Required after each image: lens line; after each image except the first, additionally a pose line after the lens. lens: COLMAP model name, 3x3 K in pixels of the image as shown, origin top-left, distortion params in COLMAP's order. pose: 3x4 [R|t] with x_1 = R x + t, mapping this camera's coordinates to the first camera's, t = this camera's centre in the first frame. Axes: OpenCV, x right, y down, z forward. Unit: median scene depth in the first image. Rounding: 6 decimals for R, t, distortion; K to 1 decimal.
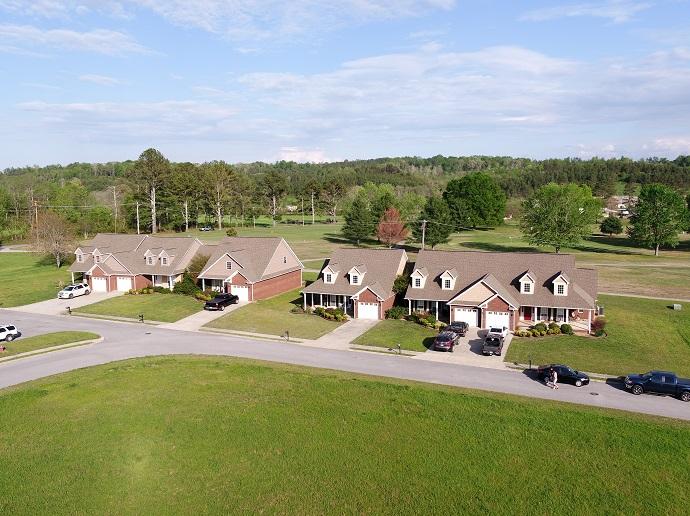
lens RADIAL K [[596.6, 0, 346.8], [0, 596.6, 259.1], [0, 0, 1]] dist [-0.005186, -0.003299]
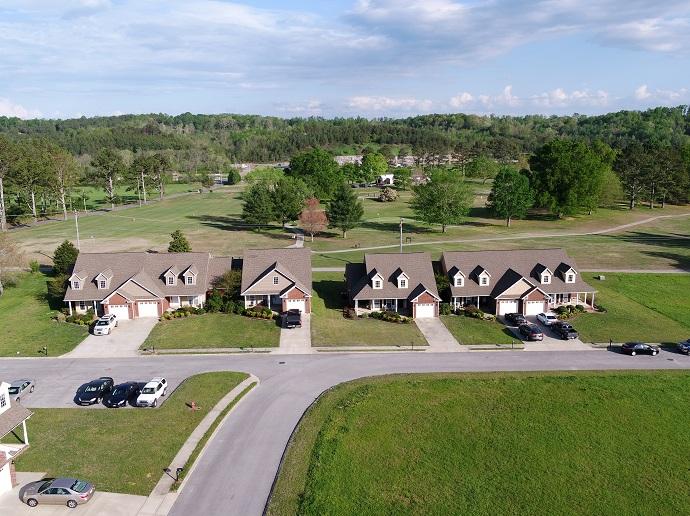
lens RADIAL K [[596.6, 0, 346.8], [0, 596.6, 259.1], [0, 0, 1]] dist [-0.005186, -0.003299]
pose [[0.905514, -0.087339, 0.415230, -0.526578], [0.056097, 0.994638, 0.086877, -0.111211], [-0.420592, -0.055375, 0.905558, 0.027528]]
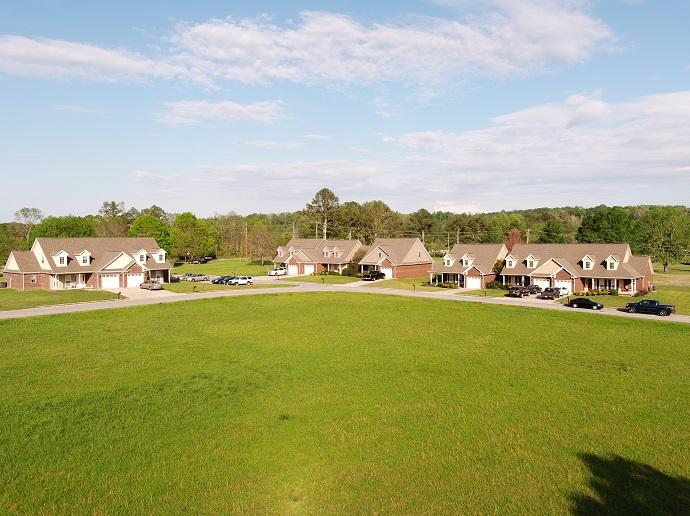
lens RADIAL K [[596.6, 0, 346.8], [0, 596.6, 259.1], [0, 0, 1]] dist [-0.005186, -0.003299]
pose [[0.965644, 0.015500, -0.259407, 0.104108], [-0.038443, 0.995757, -0.083604, 0.150161], [0.257011, 0.090704, 0.962143, -0.426429]]
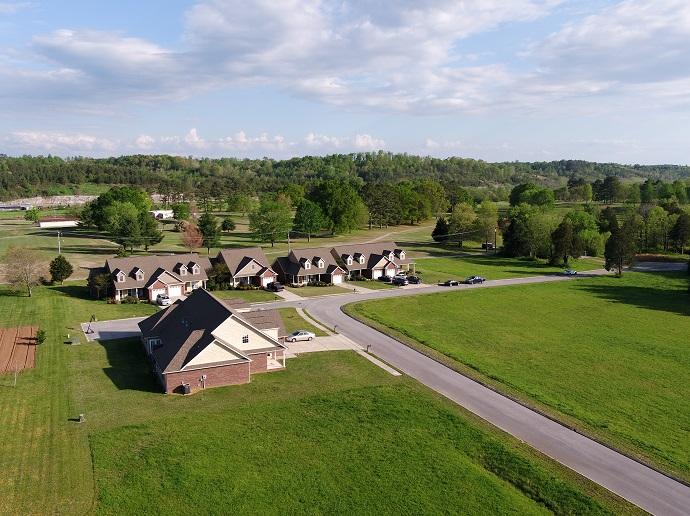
lens RADIAL K [[596.6, 0, 346.8], [0, 596.6, 259.1], [0, 0, 1]] dist [-0.005186, -0.003299]
pose [[0.577435, -0.106058, 0.809519, -1.398735], [0.096853, 0.993424, 0.061066, -0.086883], [-0.810672, 0.043142, 0.583909, -0.149432]]
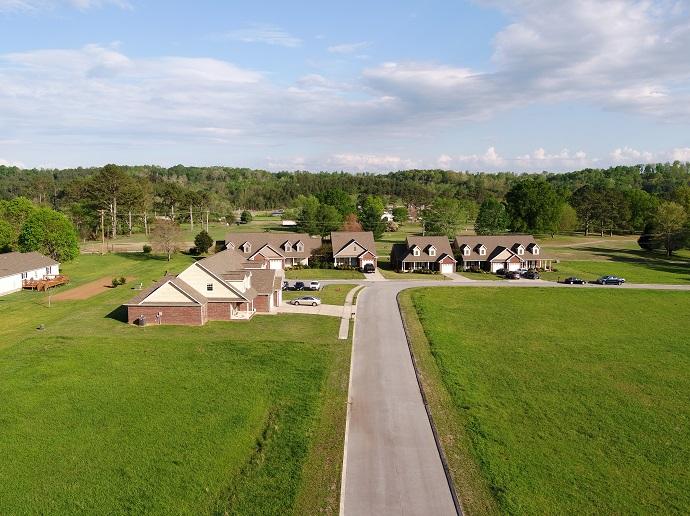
lens RADIAL K [[596.6, 0, 346.8], [0, 596.6, 259.1], [0, 0, 1]] dist [-0.005186, -0.003299]
pose [[0.888174, -0.040915, 0.457681, -1.004263], [0.047654, 0.998859, -0.003181, 0.045214], [-0.457029, 0.024636, 0.889111, -0.464354]]
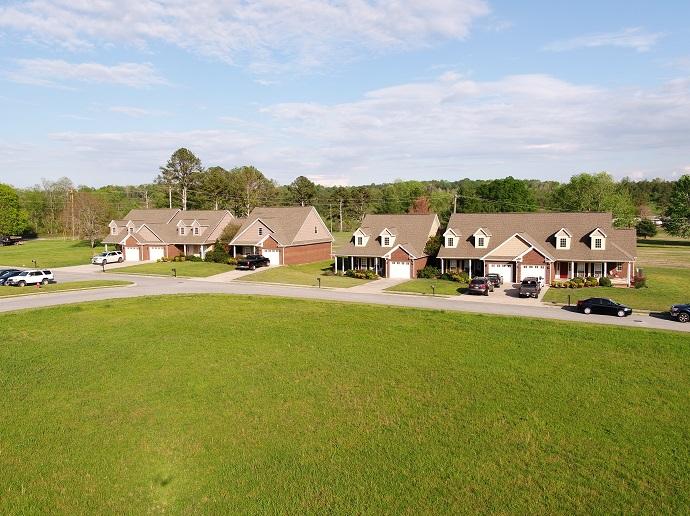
lens RADIAL K [[596.6, 0, 346.8], [0, 596.6, 259.1], [0, 0, 1]] dist [-0.005186, -0.003299]
pose [[0.999031, 0.004832, -0.043756, -0.008365], [-0.006808, 0.998958, -0.045125, 0.105520], [0.043493, 0.045379, 0.998023, 0.007718]]
